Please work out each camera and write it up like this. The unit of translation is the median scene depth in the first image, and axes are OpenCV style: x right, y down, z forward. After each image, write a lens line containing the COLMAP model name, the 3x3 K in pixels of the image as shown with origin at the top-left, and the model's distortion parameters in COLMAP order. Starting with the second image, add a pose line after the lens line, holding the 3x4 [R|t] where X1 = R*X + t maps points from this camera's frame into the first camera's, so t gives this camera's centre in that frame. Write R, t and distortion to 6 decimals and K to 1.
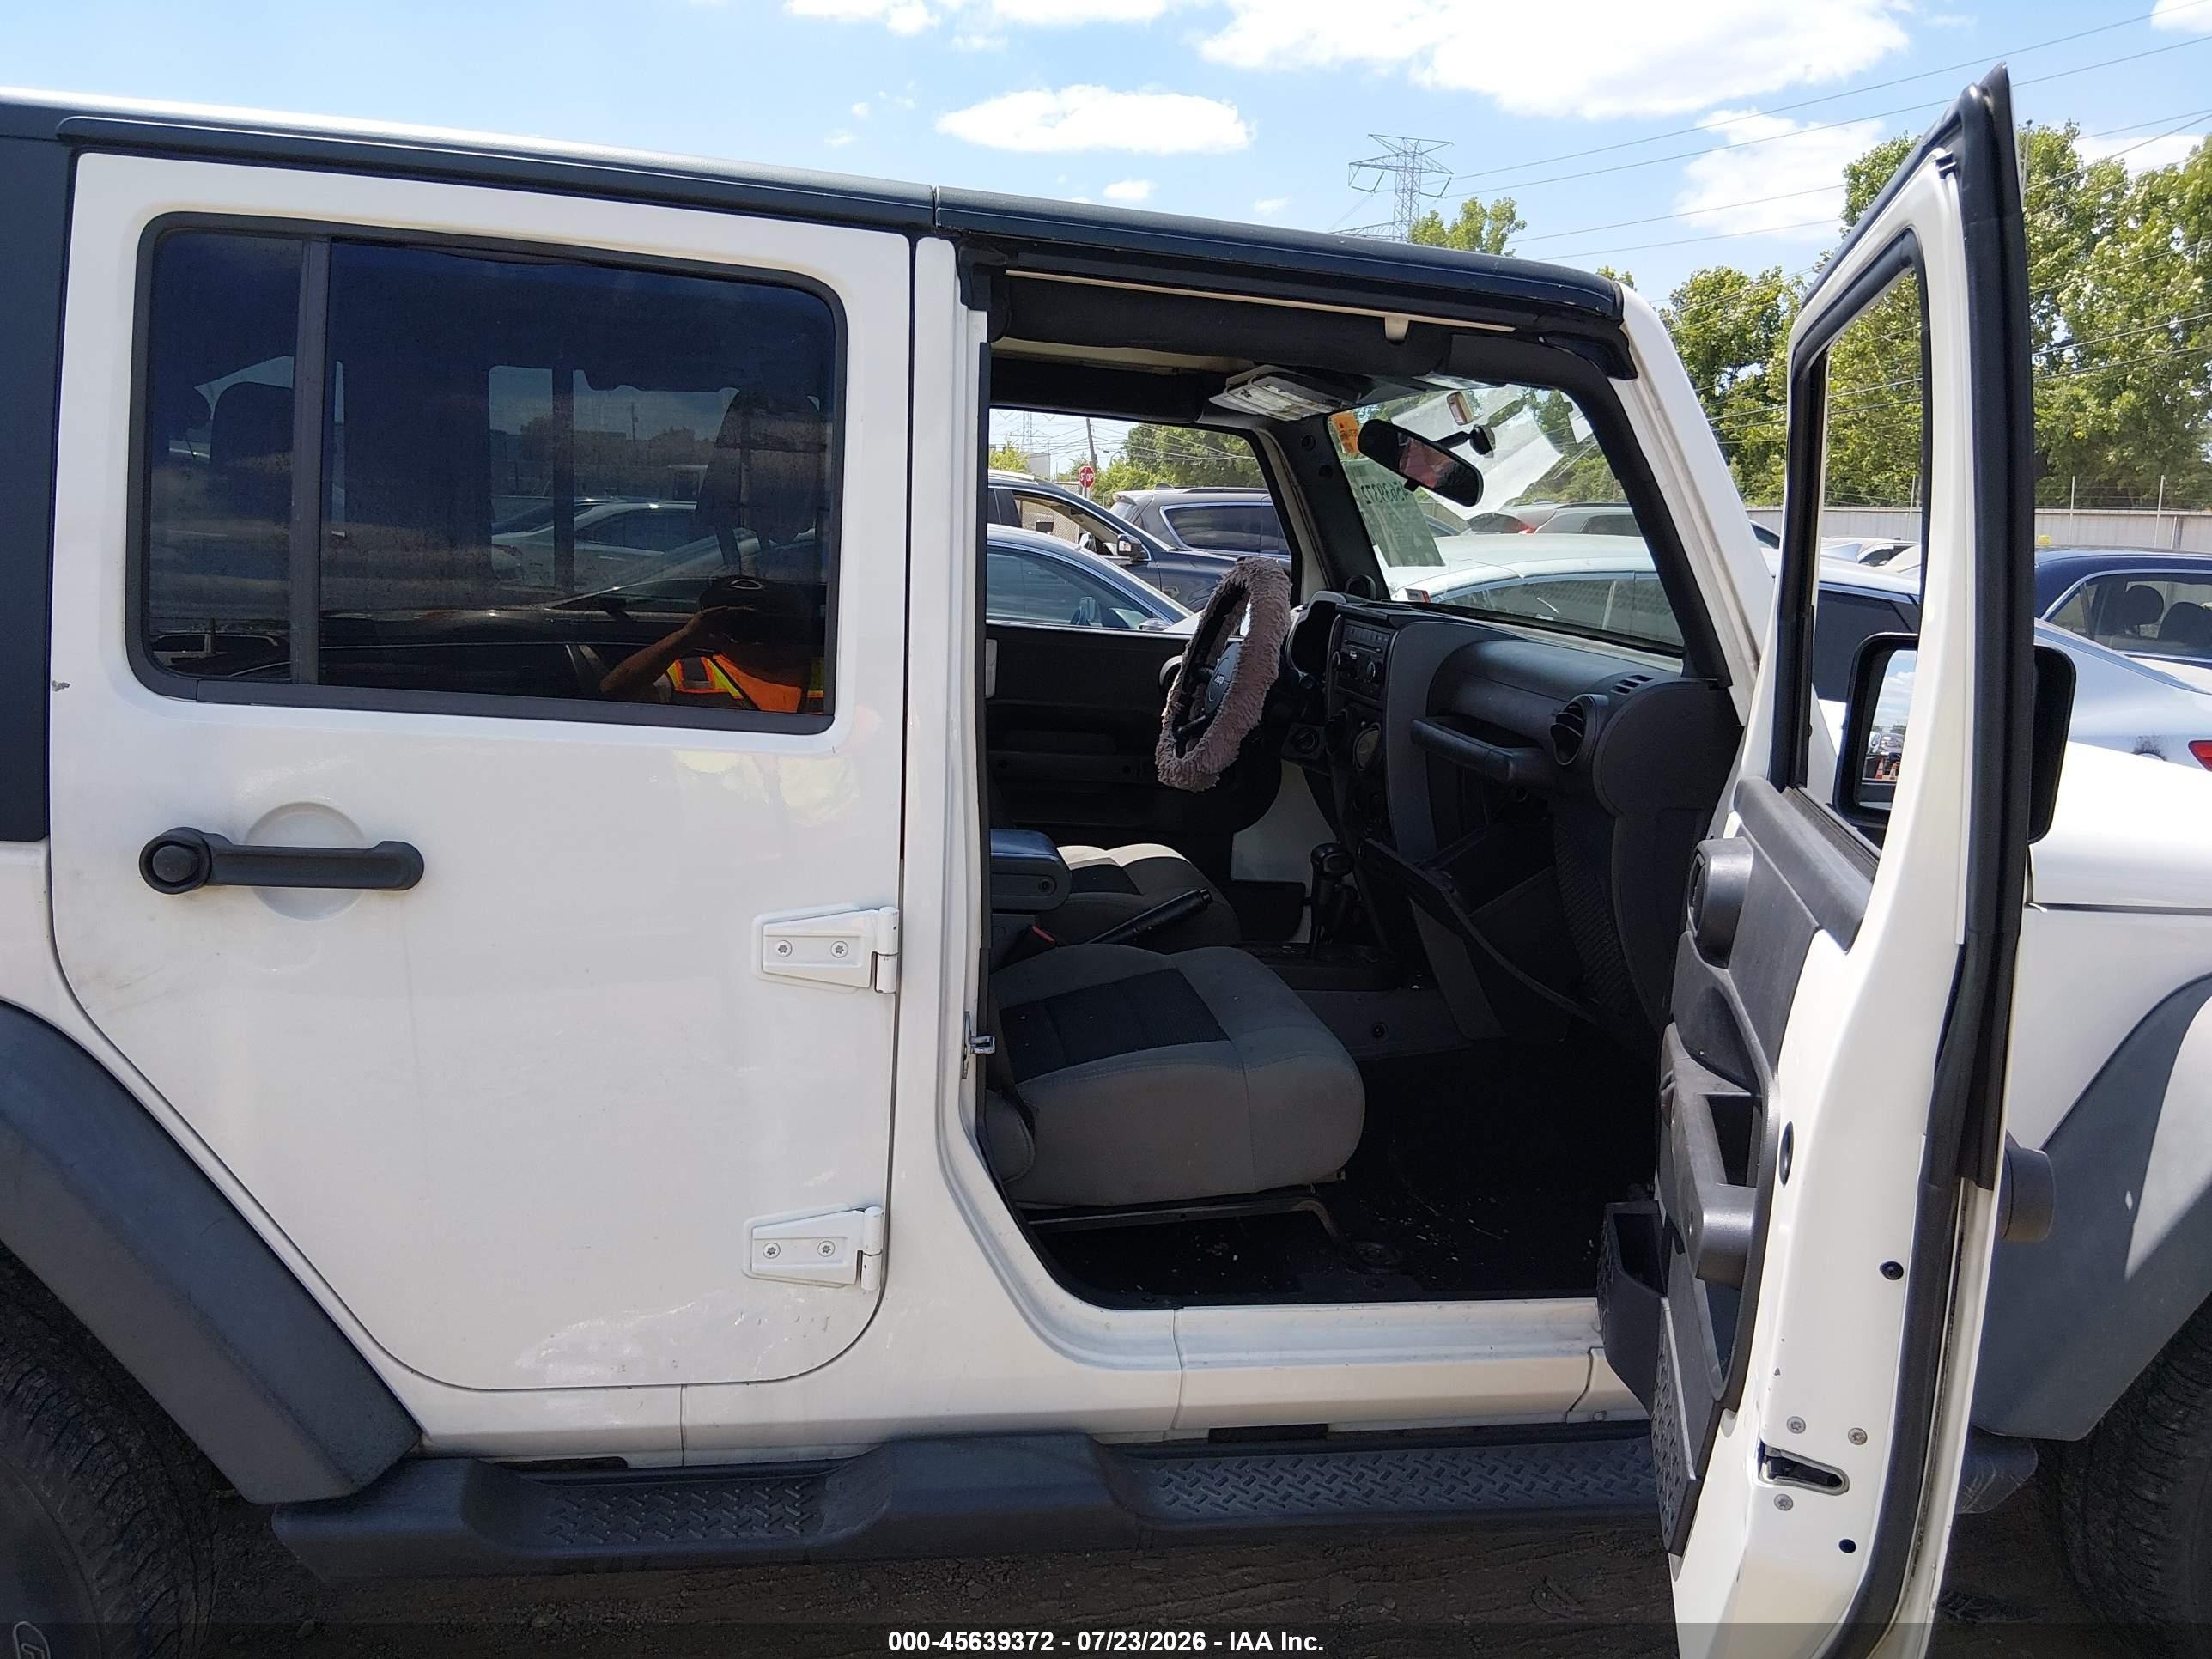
lens RADIAL K [[1671.8, 0, 1115.8], [0, 1671.8, 825.3], [0, 0, 1]] dist [0.085097, -0.153105]
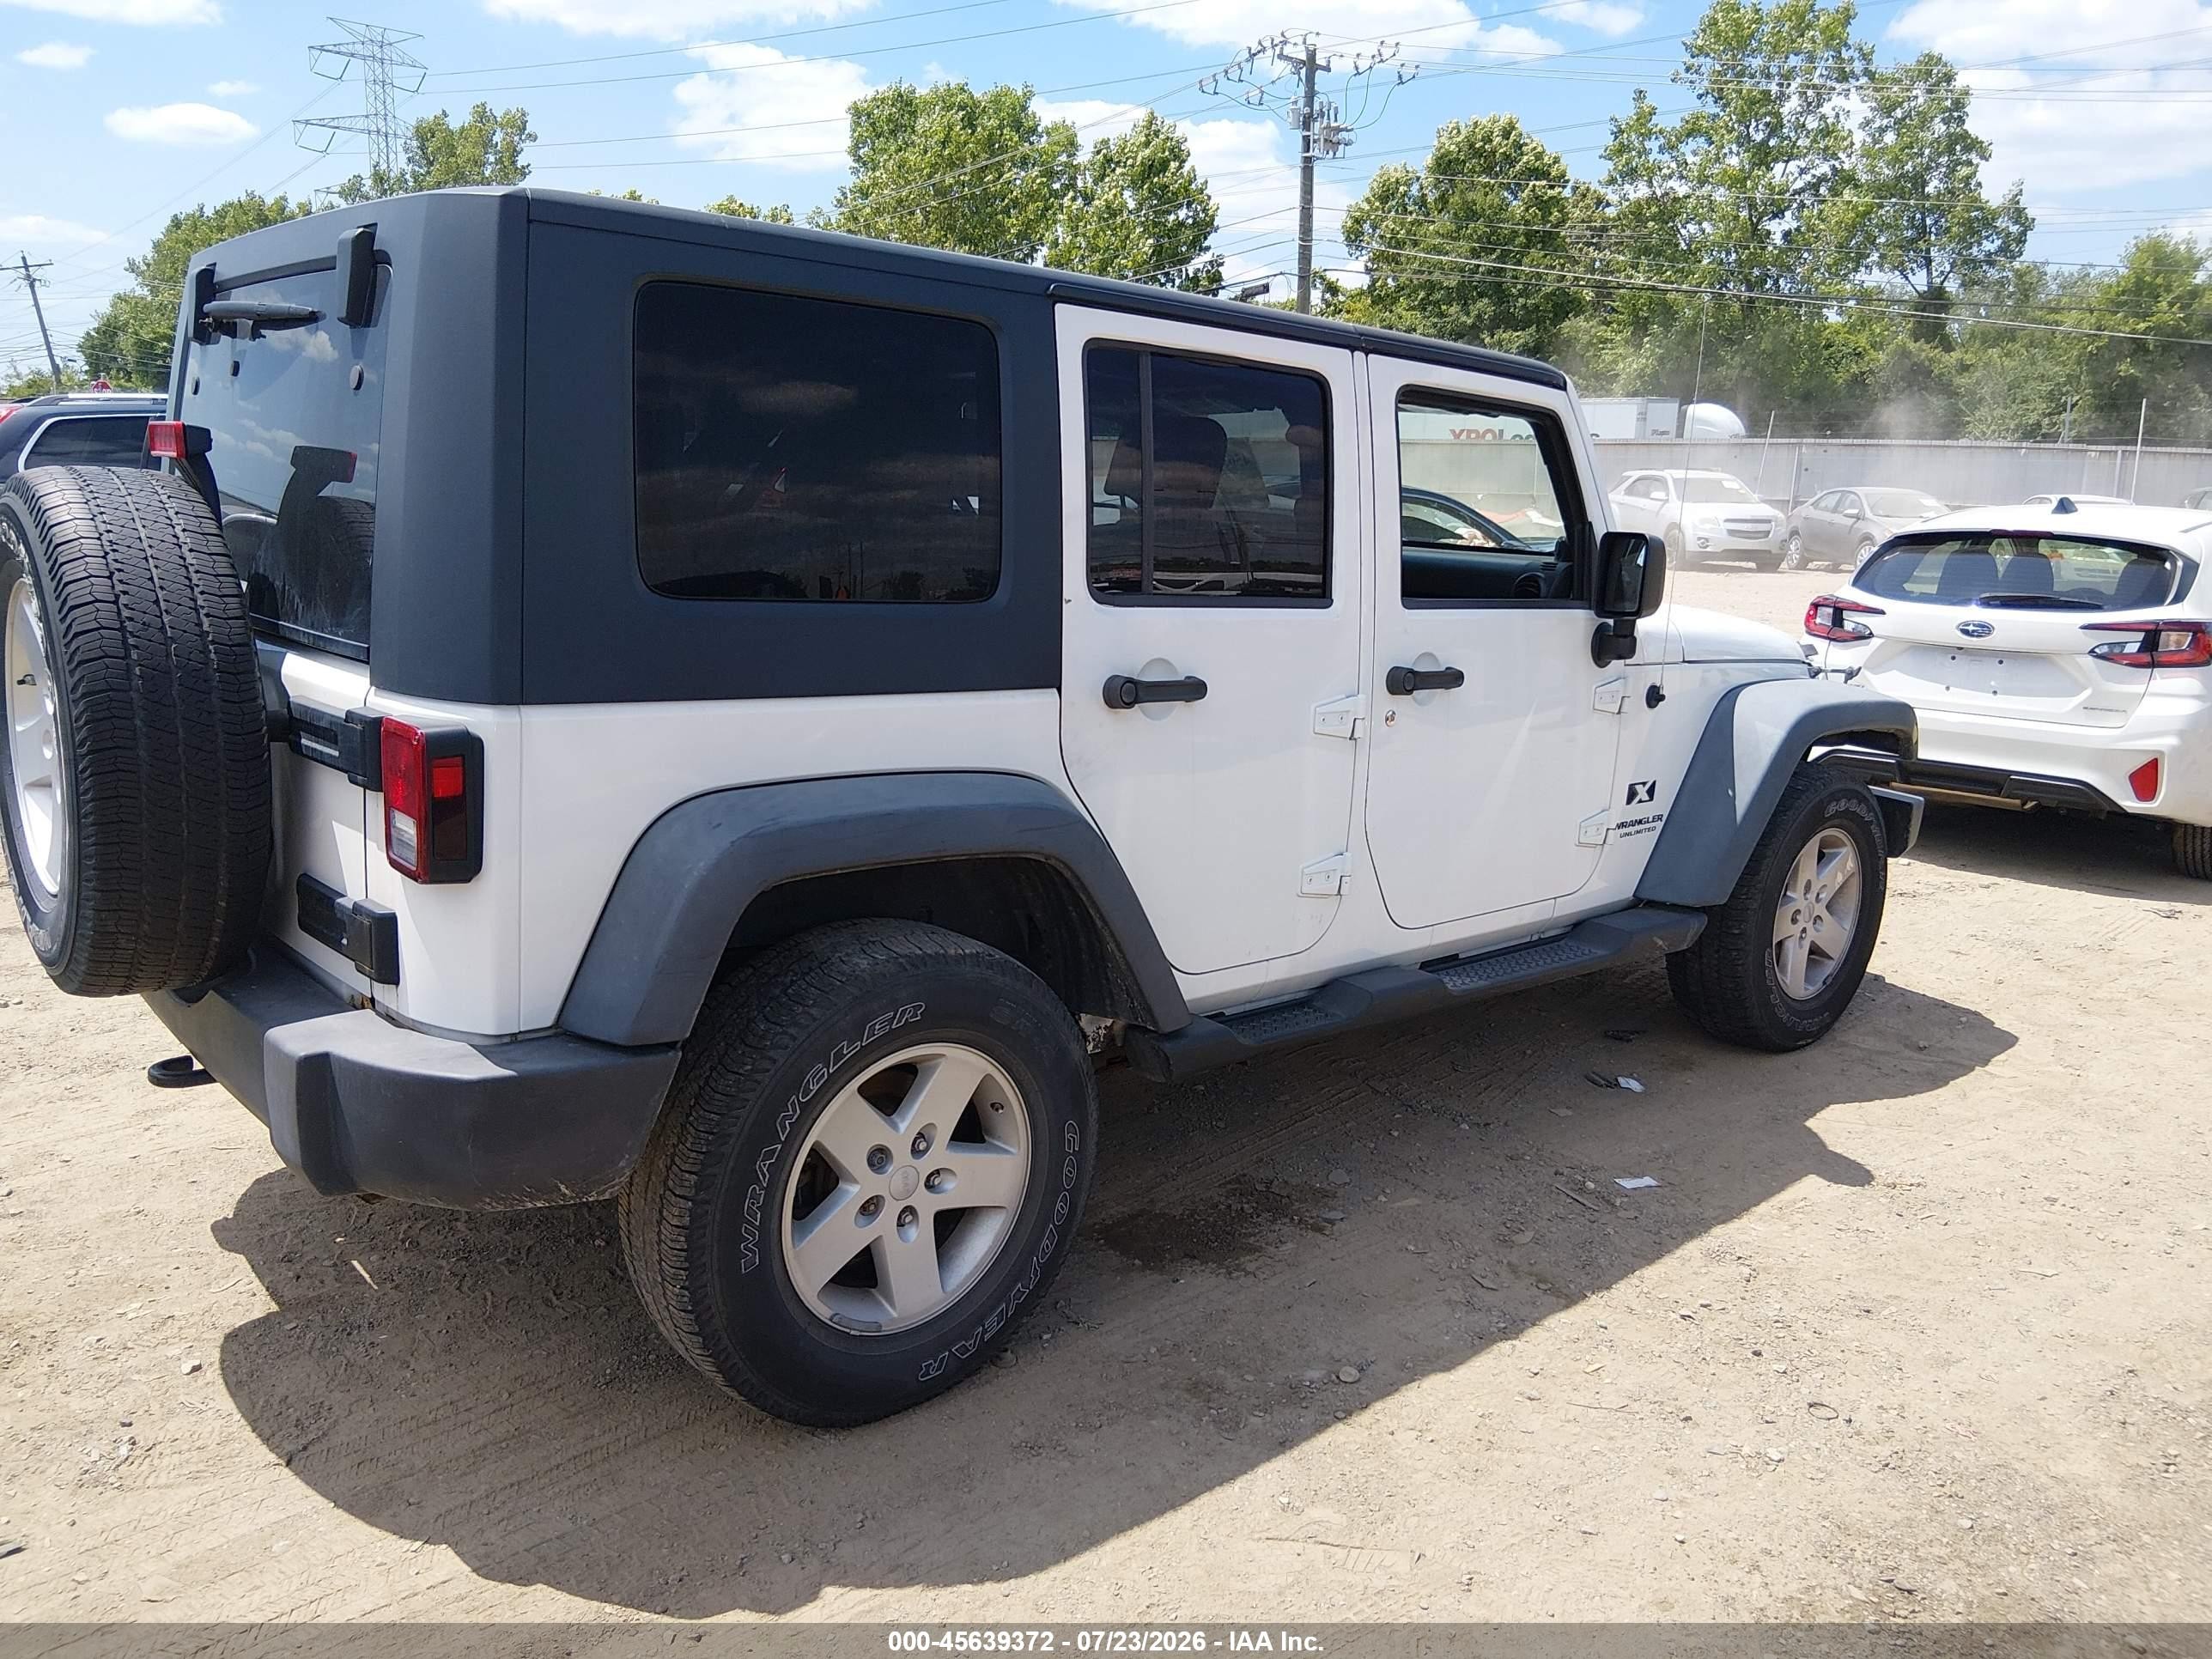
lens RADIAL K [[1677.4, 0, 1101.0], [0, 1677.4, 833.0], [0, 0, 1]] dist [0.094728, -0.155064]
pose [[0.849616, -0.124596, 0.512473, -0.943051], [0.099444, 0.992110, 0.076344, 0.019325], [-0.517942, -0.013900, 0.855303, -0.355742]]
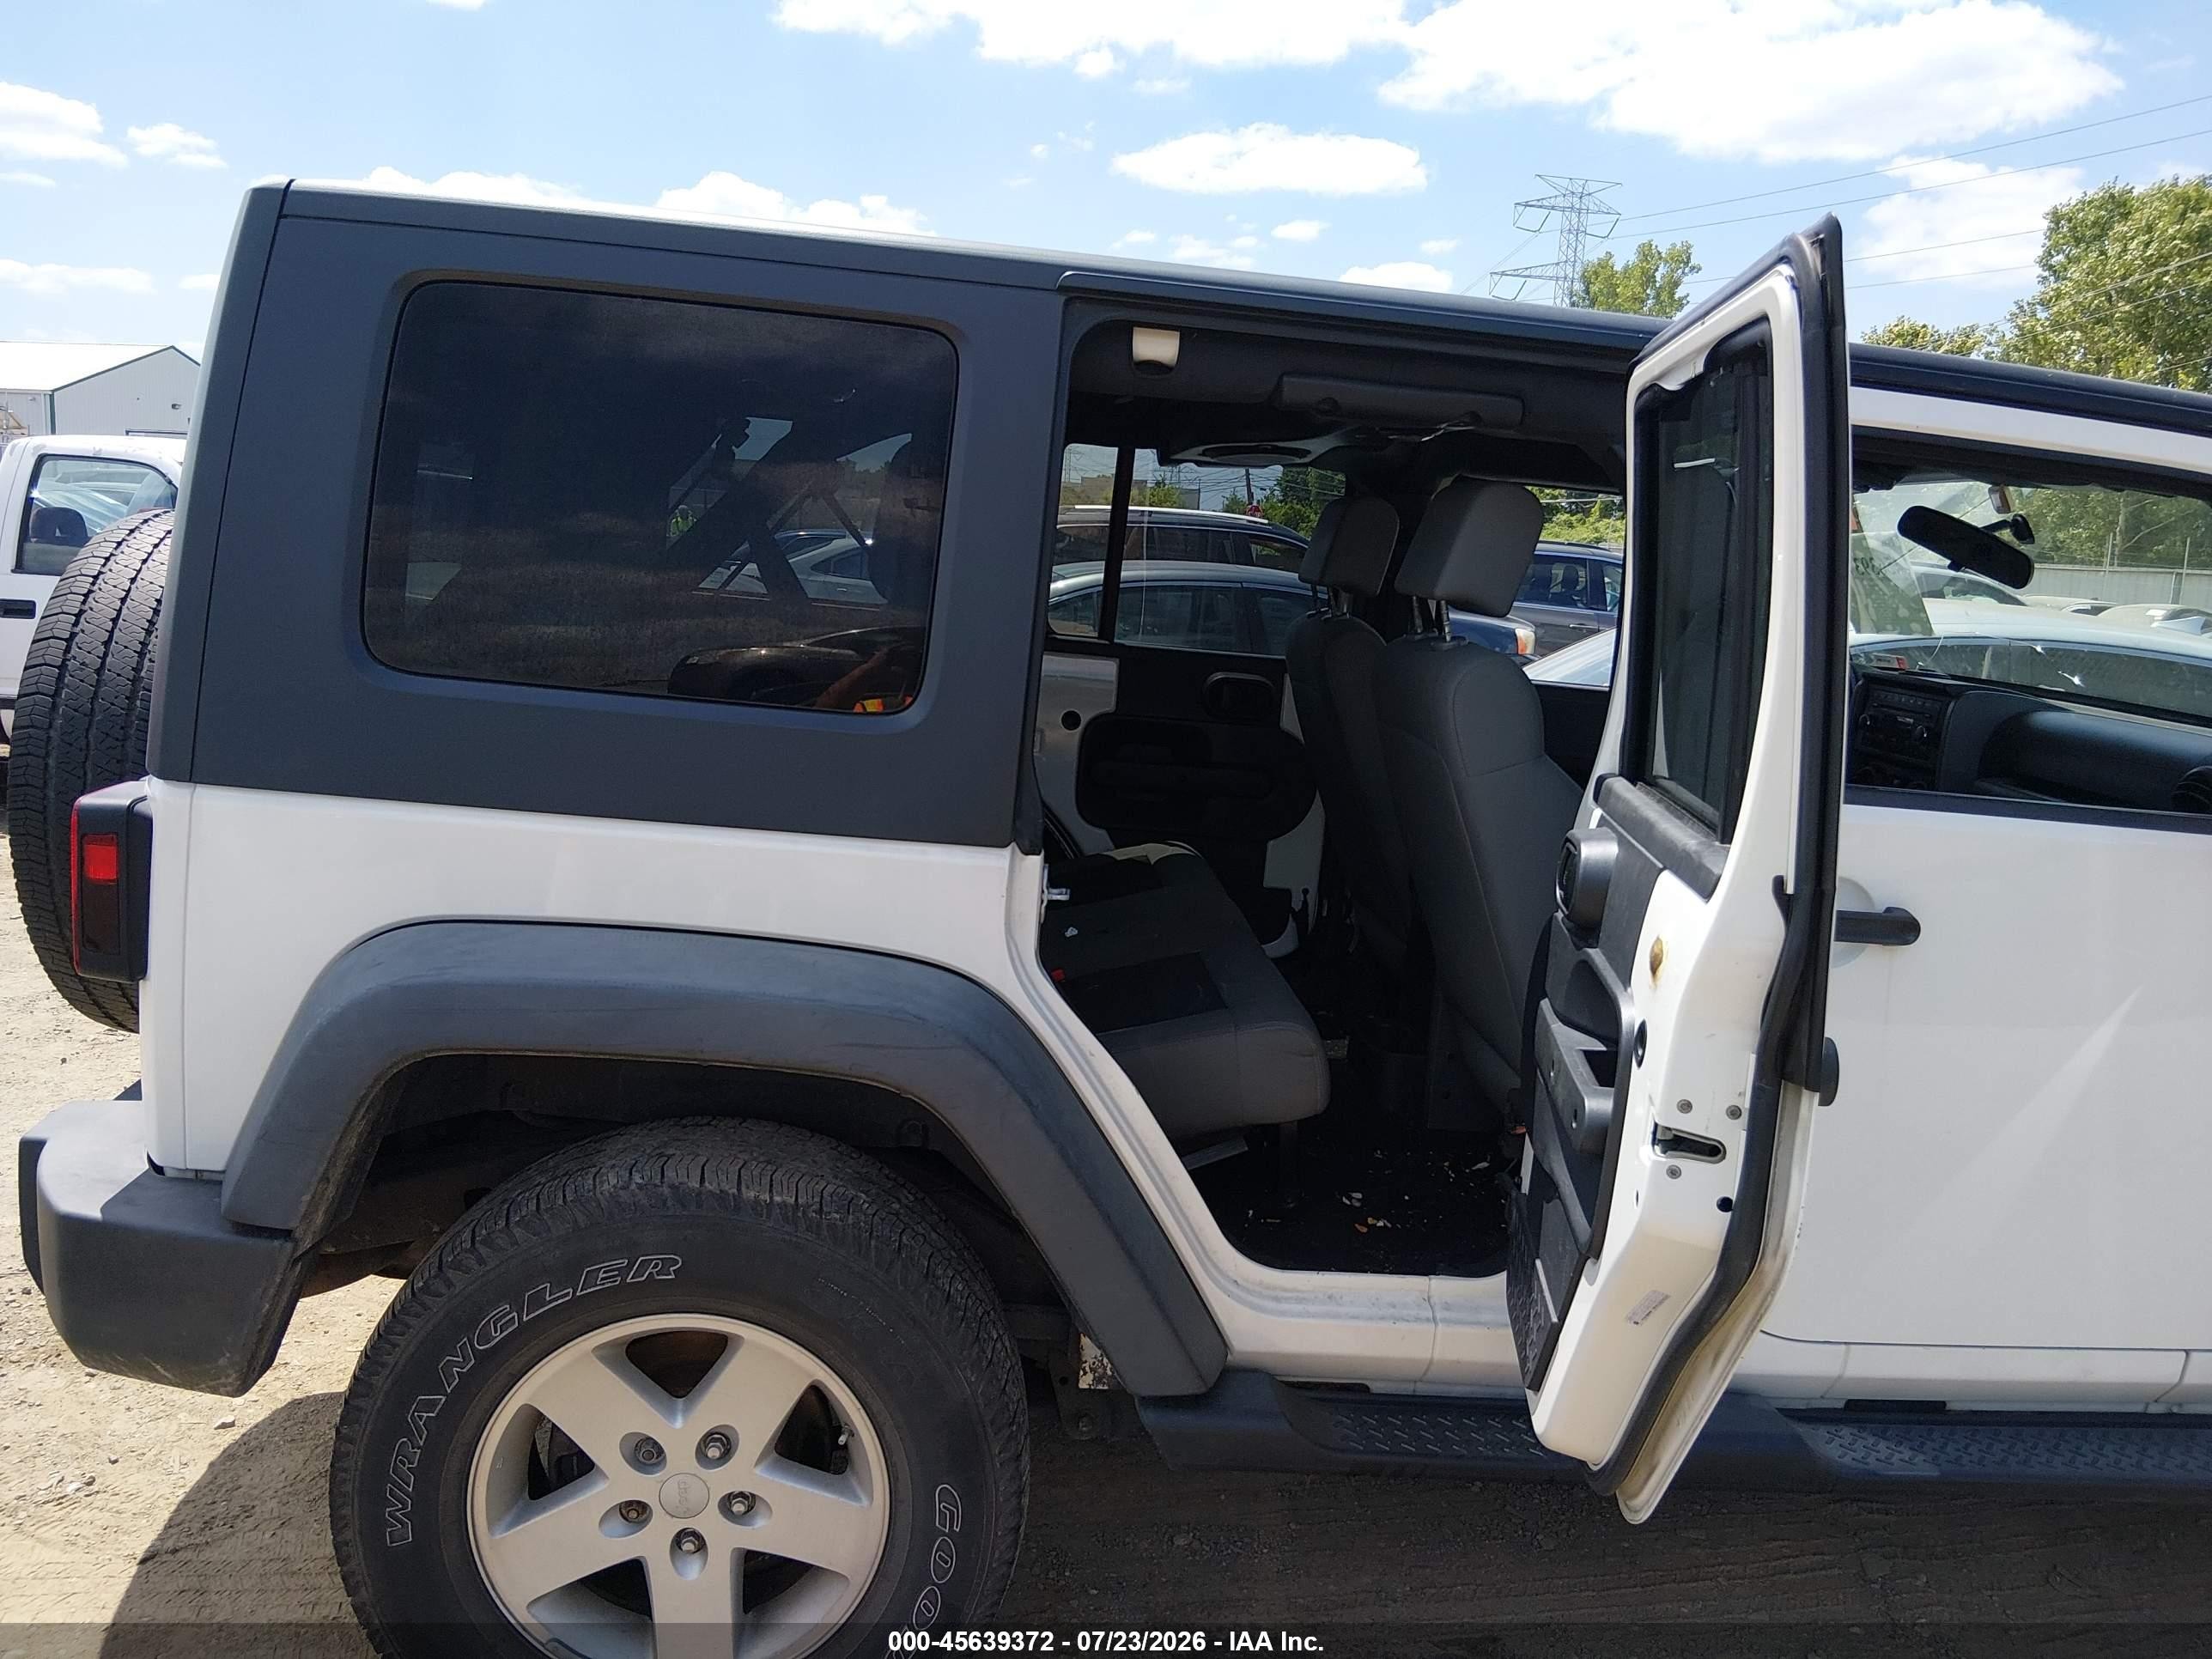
lens RADIAL K [[1674.9, 0, 1120.3], [0, 1674.9, 826.8], [0, 0, 1]] dist [0.098978, -0.174697]
pose [[0.996183, 0.035695, -0.079657, -0.275169], [-0.037301, 0.999128, -0.018773, 0.008664], [0.078918, 0.021672, 0.996646, -0.146209]]
